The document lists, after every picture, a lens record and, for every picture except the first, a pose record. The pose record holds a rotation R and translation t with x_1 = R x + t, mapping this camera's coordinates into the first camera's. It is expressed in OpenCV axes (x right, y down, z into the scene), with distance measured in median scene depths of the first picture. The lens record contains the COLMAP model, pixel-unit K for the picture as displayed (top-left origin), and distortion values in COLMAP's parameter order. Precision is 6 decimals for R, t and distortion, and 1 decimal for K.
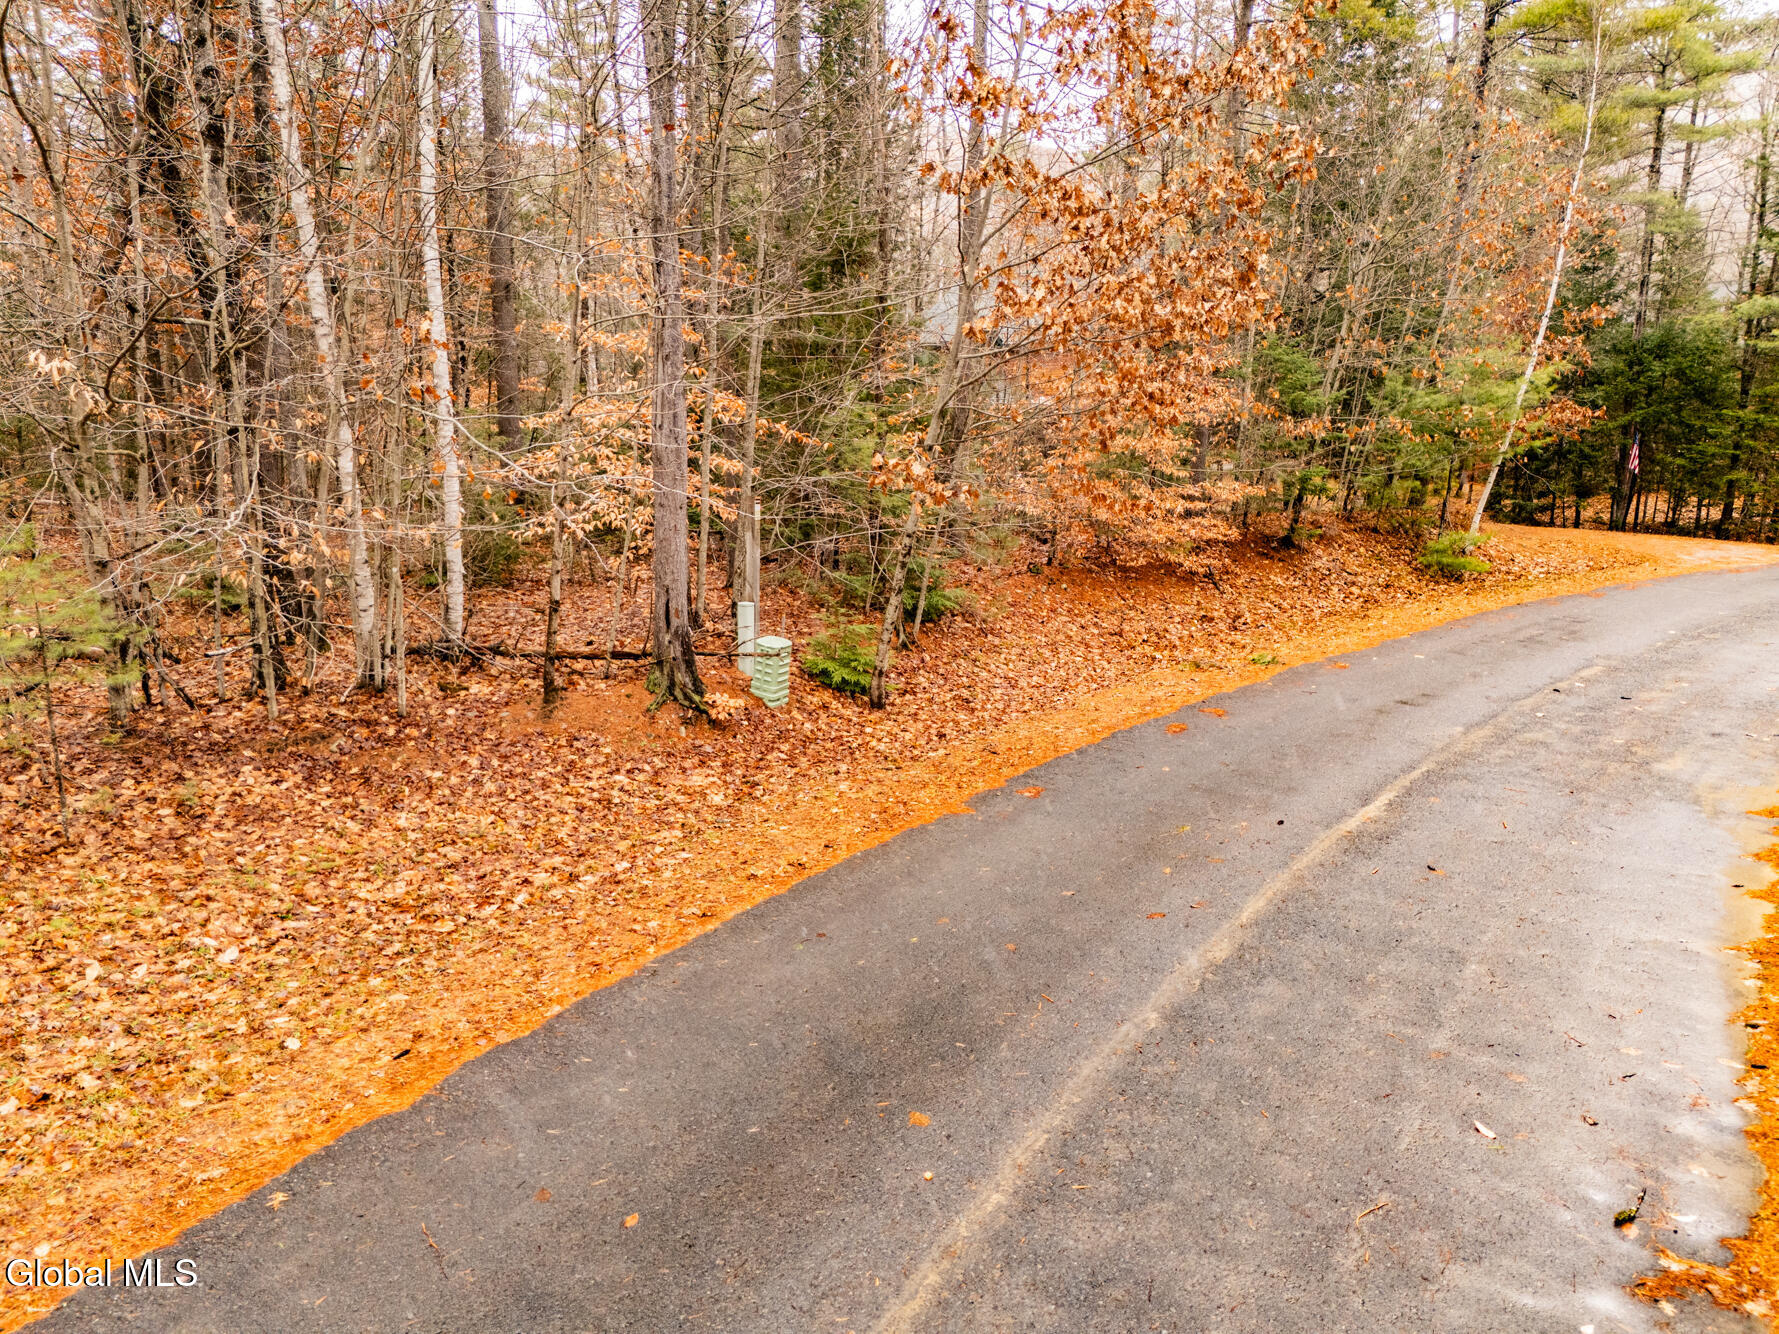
lens RADIAL K [[1308.1, 0, 893.8], [0, 1308.1, 652.0], [0, 0, 1]] dist [0.074163, -0.061590]
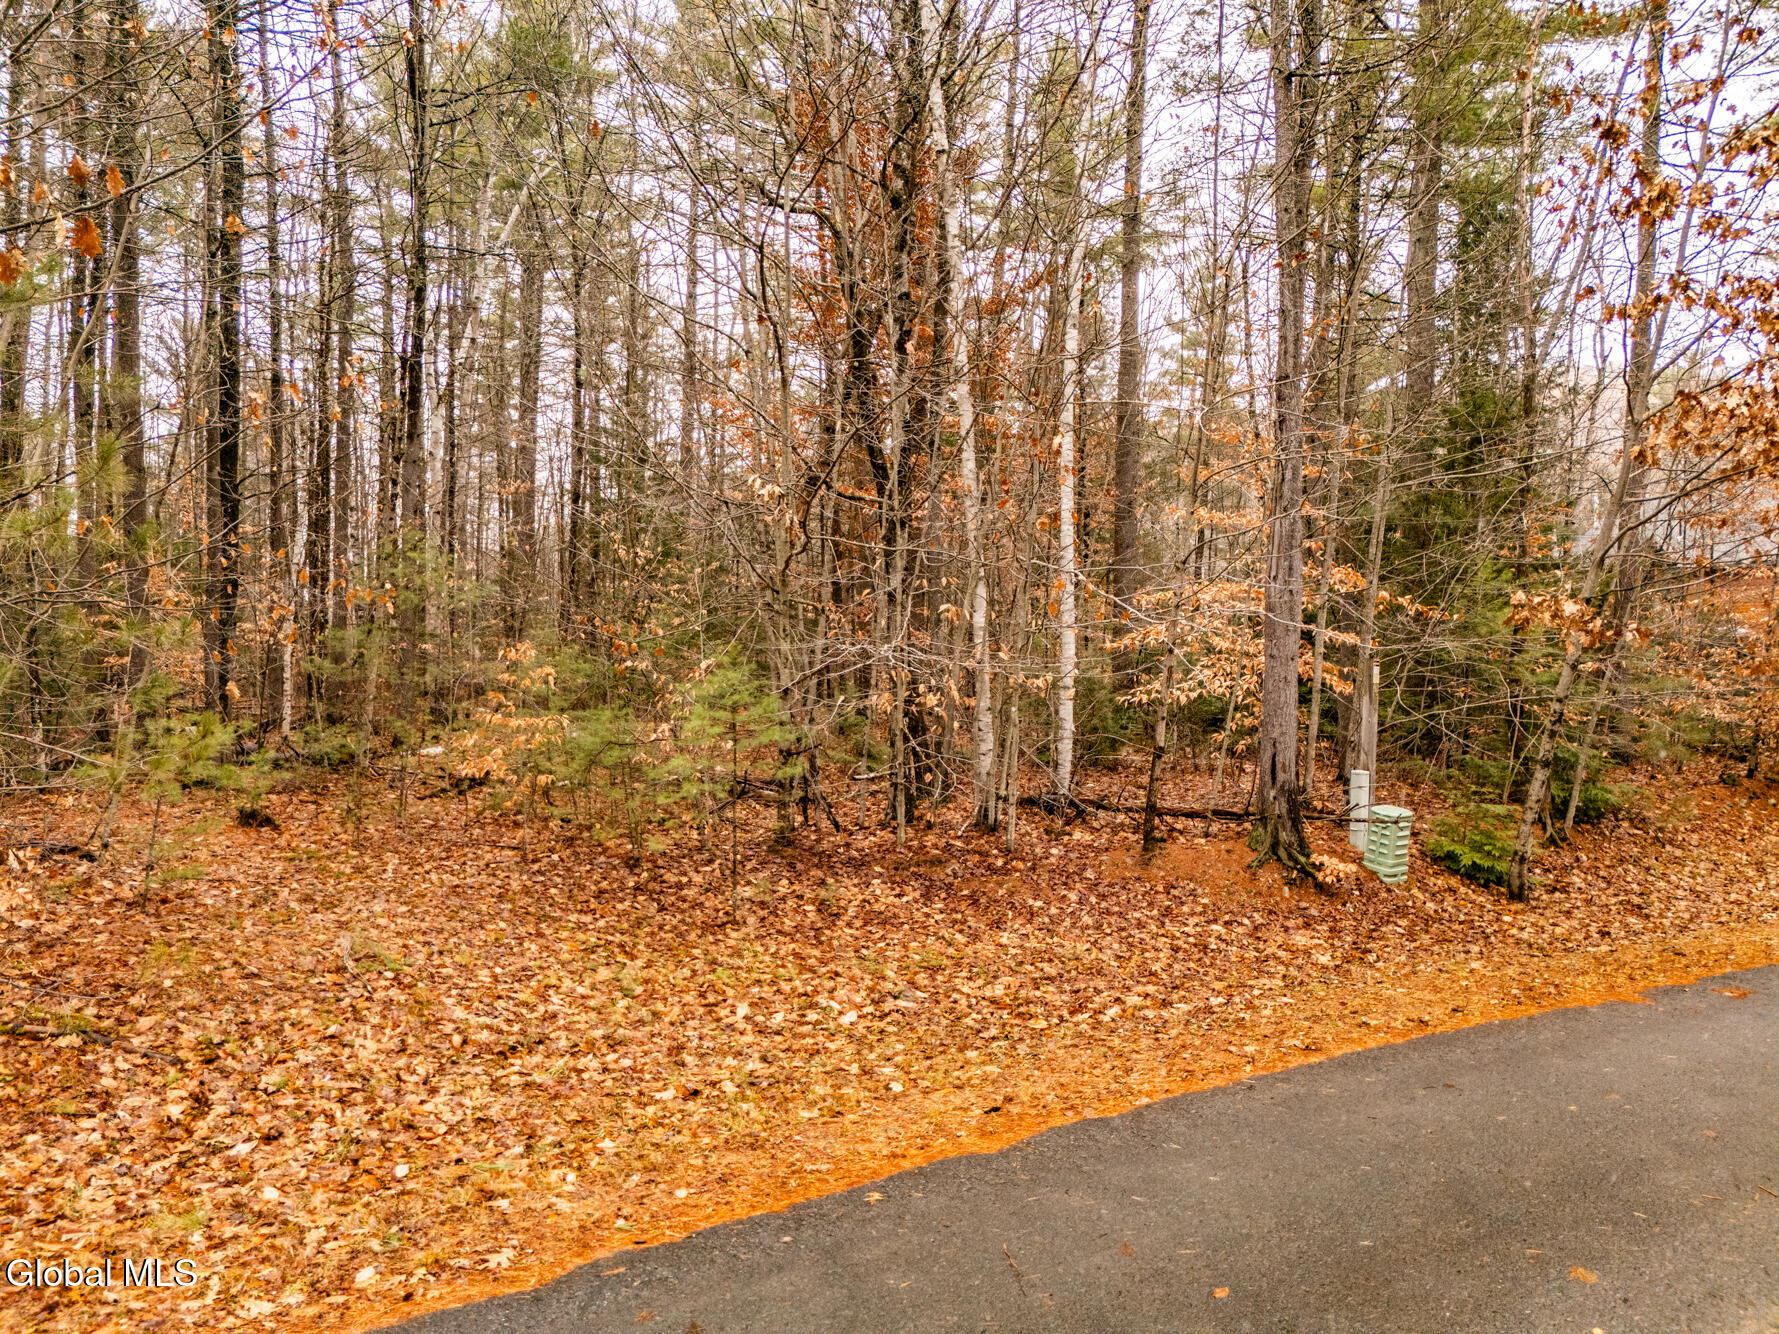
lens RADIAL K [[1308.1, 0, 898.1], [0, 1308.1, 666.2], [0, 0, 1]] dist [0.074163, -0.061590]
pose [[0.901592, 0.004242, -0.432567, -0.004203], [-0.087114, 0.981247, -0.171948, 0.099279], [0.423726, 0.192709, 0.885054, 0.016442]]
